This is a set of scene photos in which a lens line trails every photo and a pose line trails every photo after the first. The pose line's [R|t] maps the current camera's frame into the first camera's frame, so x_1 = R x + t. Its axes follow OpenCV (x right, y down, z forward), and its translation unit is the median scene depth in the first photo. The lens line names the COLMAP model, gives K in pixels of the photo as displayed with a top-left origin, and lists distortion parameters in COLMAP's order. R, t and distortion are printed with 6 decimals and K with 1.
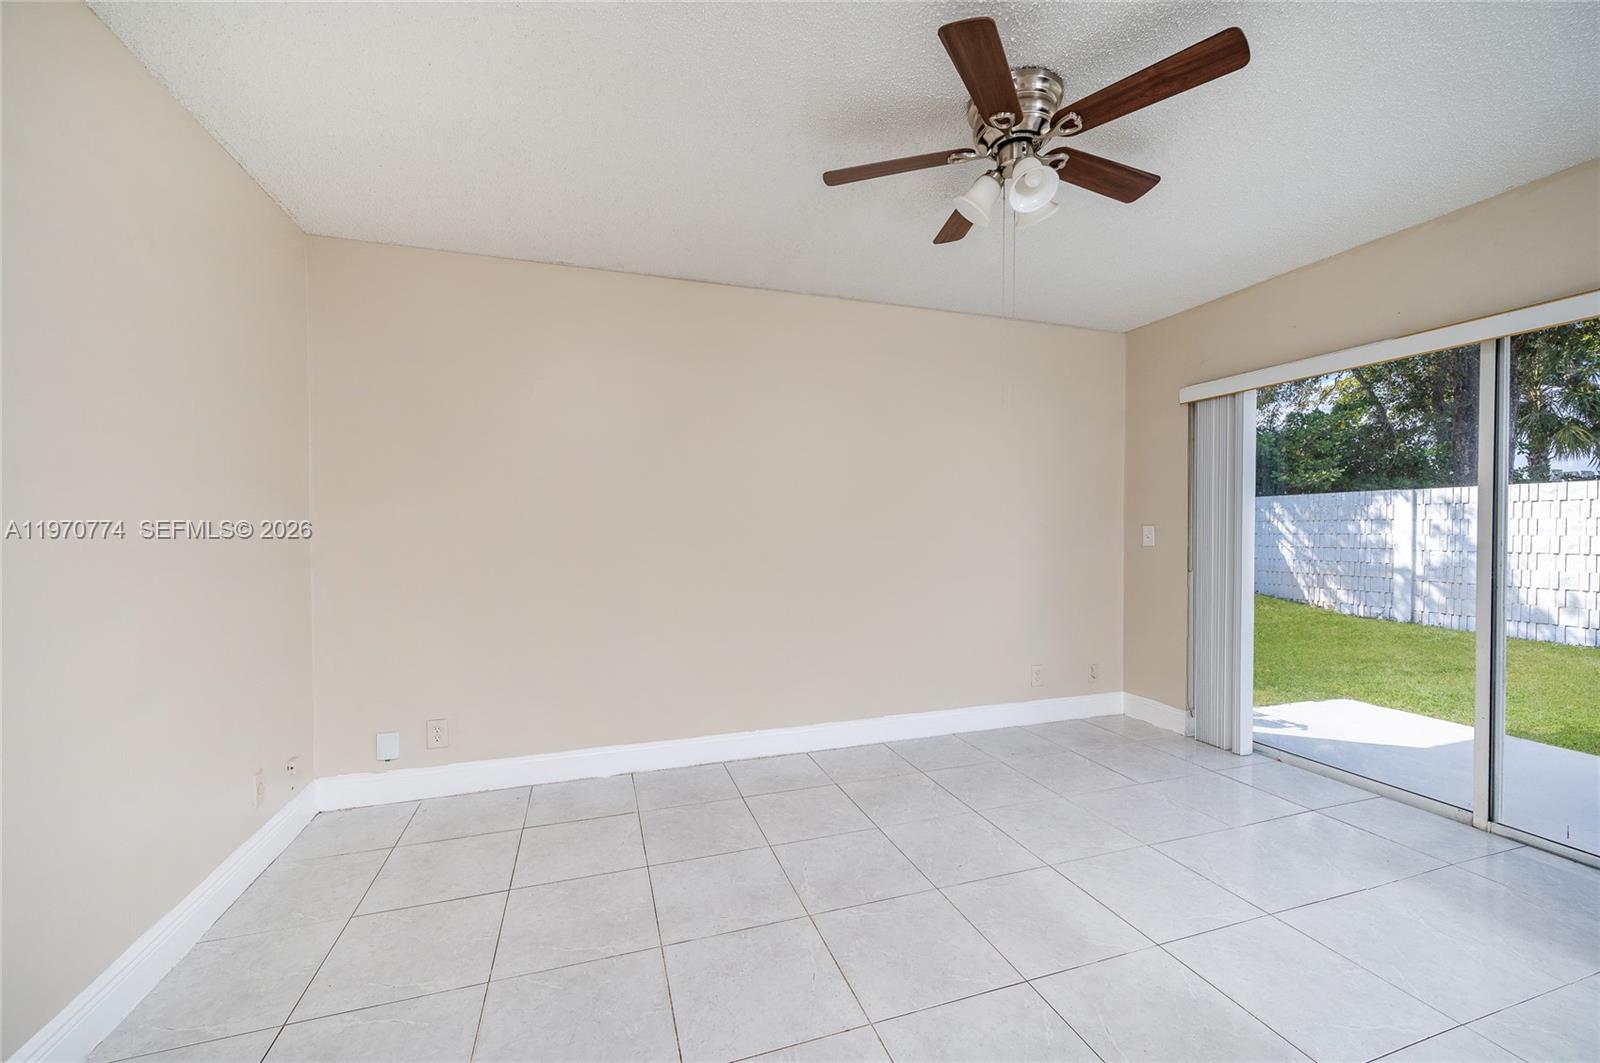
lens RADIAL K [[629.8, 0, 791.4], [0, 629.8, 532.9], [0, 0, 1]] dist [0.000745, 0.000058]
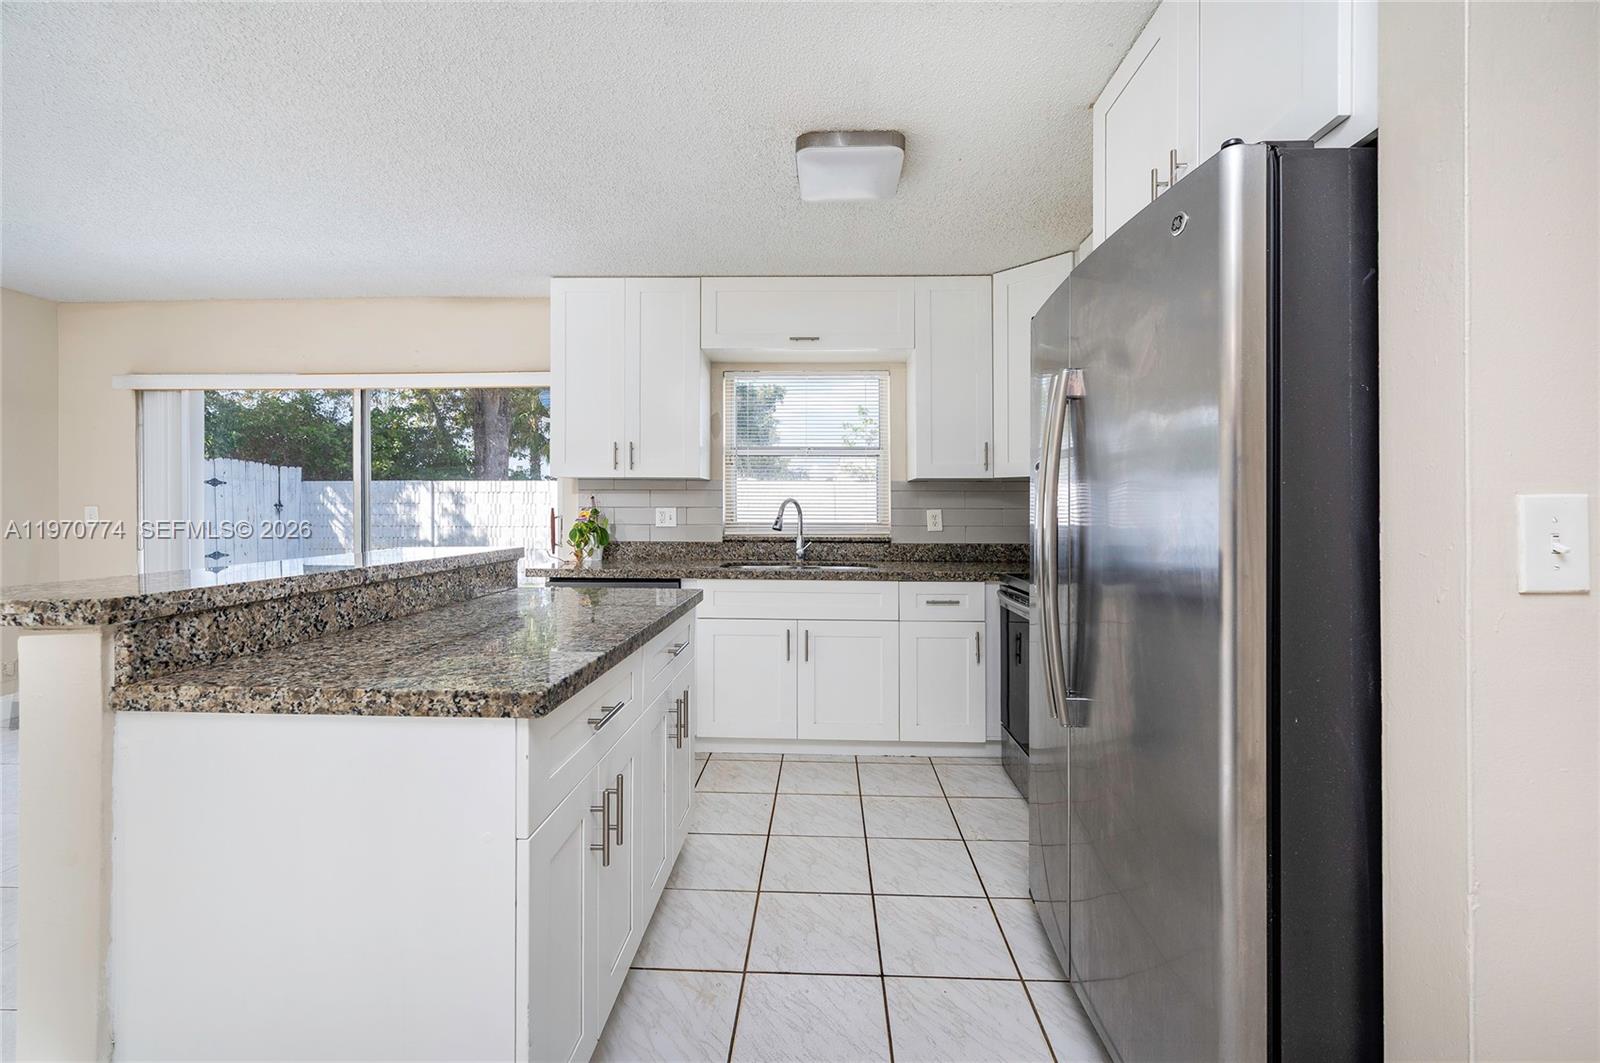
lens RADIAL K [[625.5, 0, 806.8], [0, 625.5, 509.4], [0, 0, 1]] dist [0.001044, 0.000088]
pose [[0.330154, 0.002515, 0.943924, 0.006010], [0.006181, 0.999969, -0.004826, 0.002128], [-0.943907, 0.007428, 0.330128, -0.176936]]
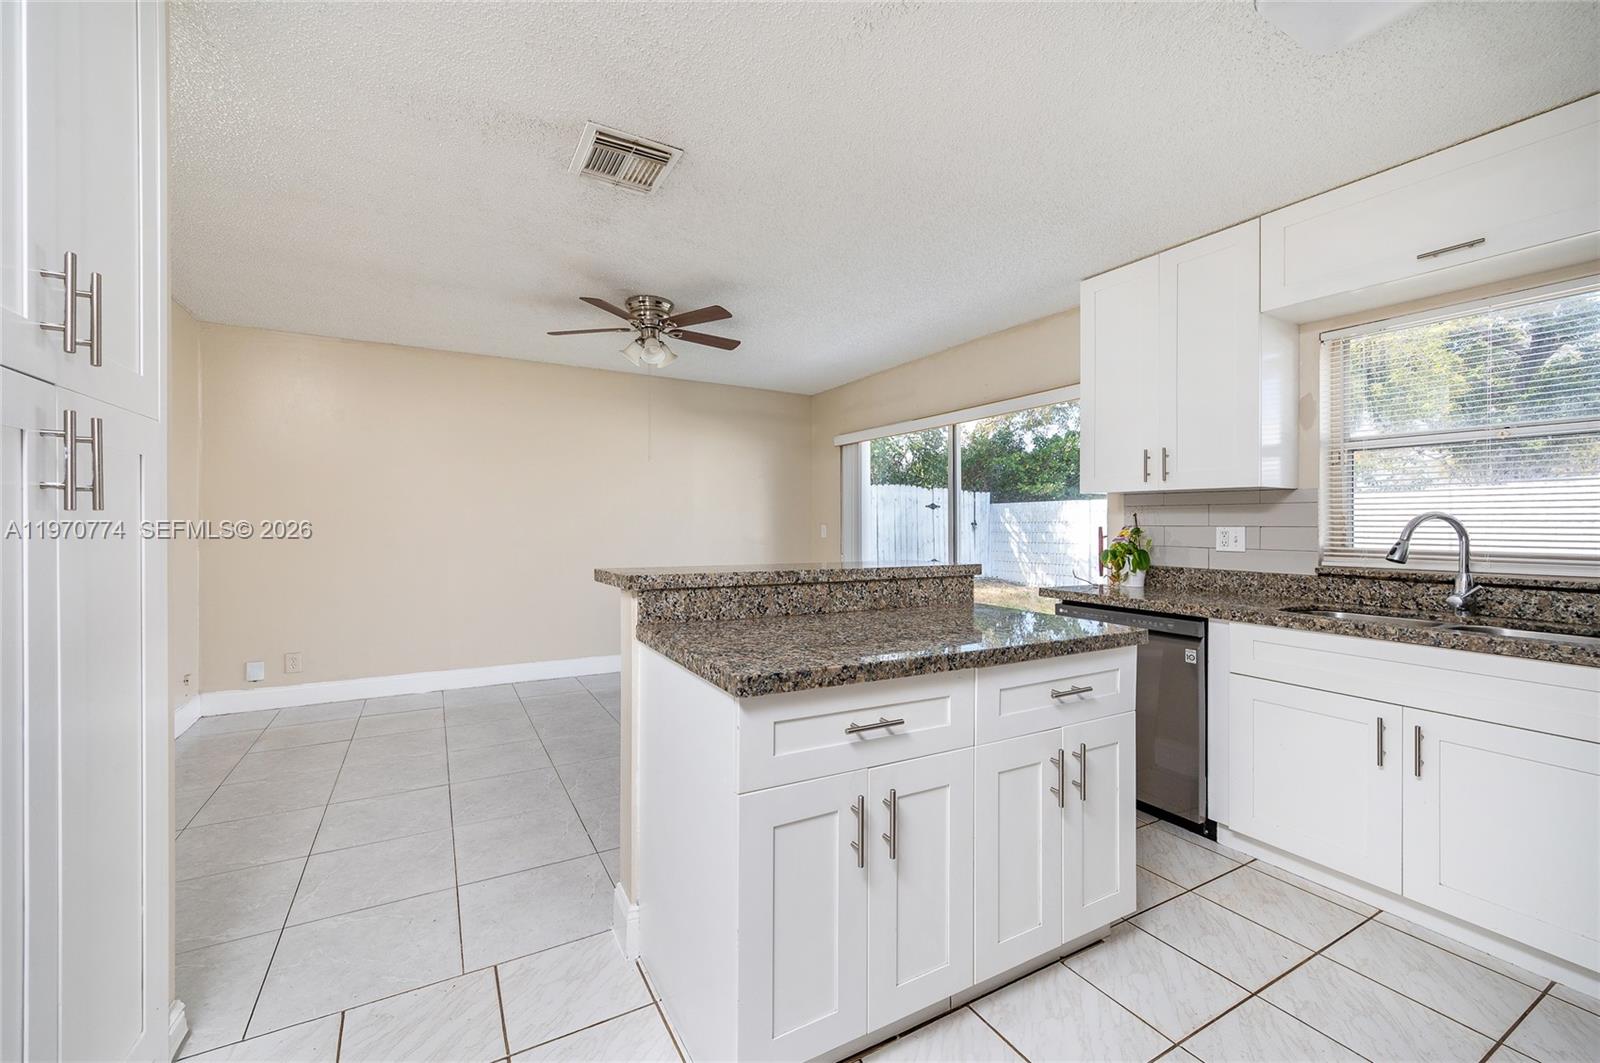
lens RADIAL K [[657.9, 0, 803.5], [0, 657.9, 527.7], [0, 0, 1]] dist [0.001782, 0.000271]
pose [[0.978182, 0.007649, 0.207611, 0.092459], [-0.006493, 0.999959, -0.006248, 0.002508], [-0.207651, 0.004763, 0.978191, -0.248809]]
